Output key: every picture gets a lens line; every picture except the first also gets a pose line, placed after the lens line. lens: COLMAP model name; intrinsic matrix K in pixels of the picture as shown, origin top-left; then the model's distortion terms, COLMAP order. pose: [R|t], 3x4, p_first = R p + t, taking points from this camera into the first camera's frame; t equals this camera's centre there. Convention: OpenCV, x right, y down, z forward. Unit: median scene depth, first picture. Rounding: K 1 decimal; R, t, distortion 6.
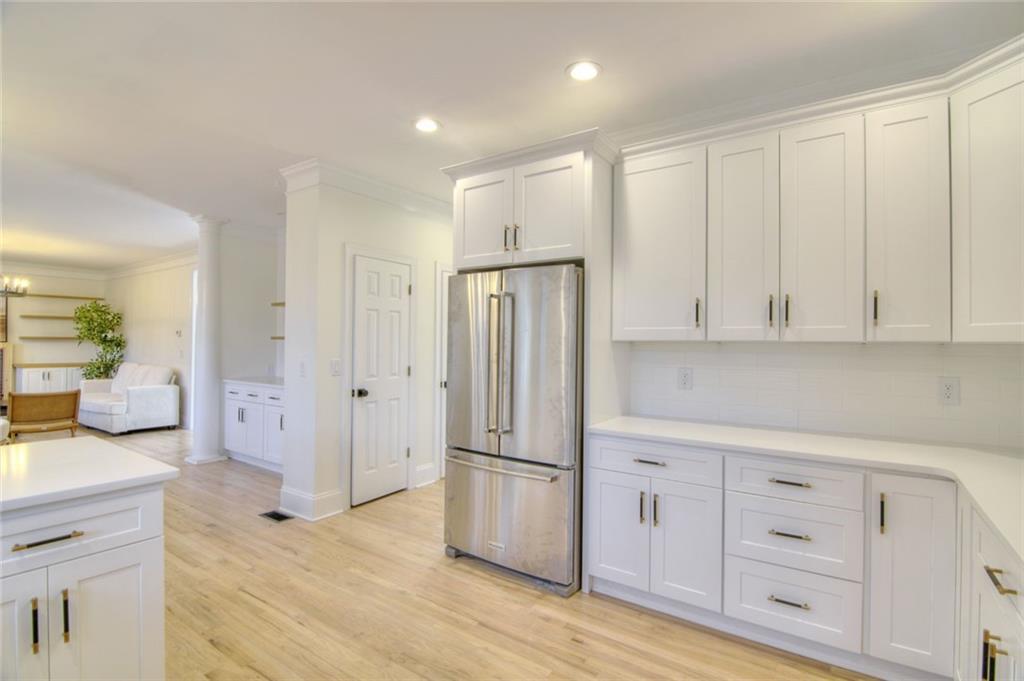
lens RADIAL K [[488.1, 0, 518.9], [0, 488.1, 340.8], [0, 0, 1]] dist [-0.012430, -0.005336]
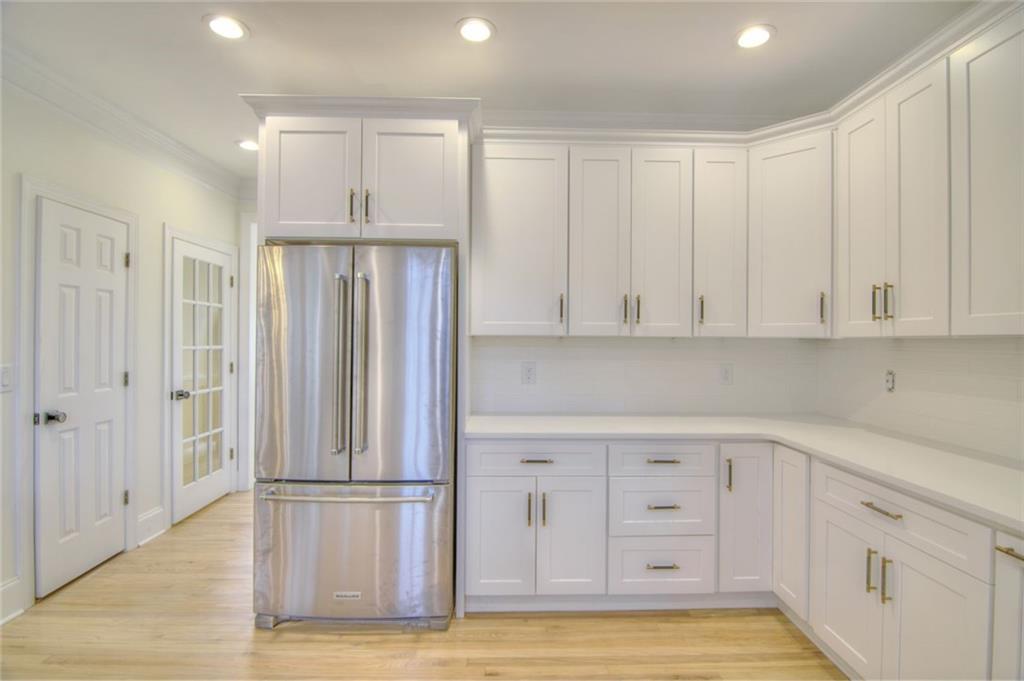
lens RADIAL K [[488.1, 0, 517.6], [0, 488.1, 340.4], [0, 0, 1]] dist [-0.012430, -0.005336]
pose [[0.809768, -0.003458, 0.586740, -0.296862], [-0.002619, 0.999951, 0.009508, 0.000181], [-0.586745, -0.009236, 0.809719, 0.217053]]
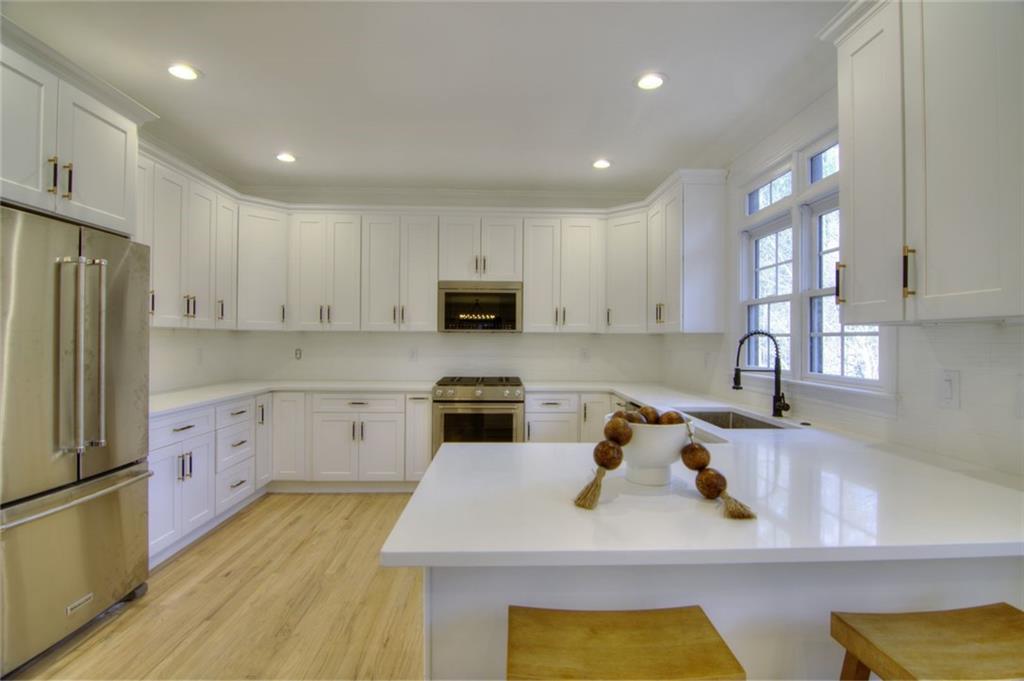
lens RADIAL K [[488.1, 0, 517.8], [0, 488.1, 342.6], [0, 0, 1]] dist [-0.012430, -0.005336]
pose [[-0.593081, -0.021126, 0.804866, -1.057250], [-0.019794, 0.999736, 0.011655, 0.008011], [-0.804899, -0.009019, -0.593343, 0.945127]]
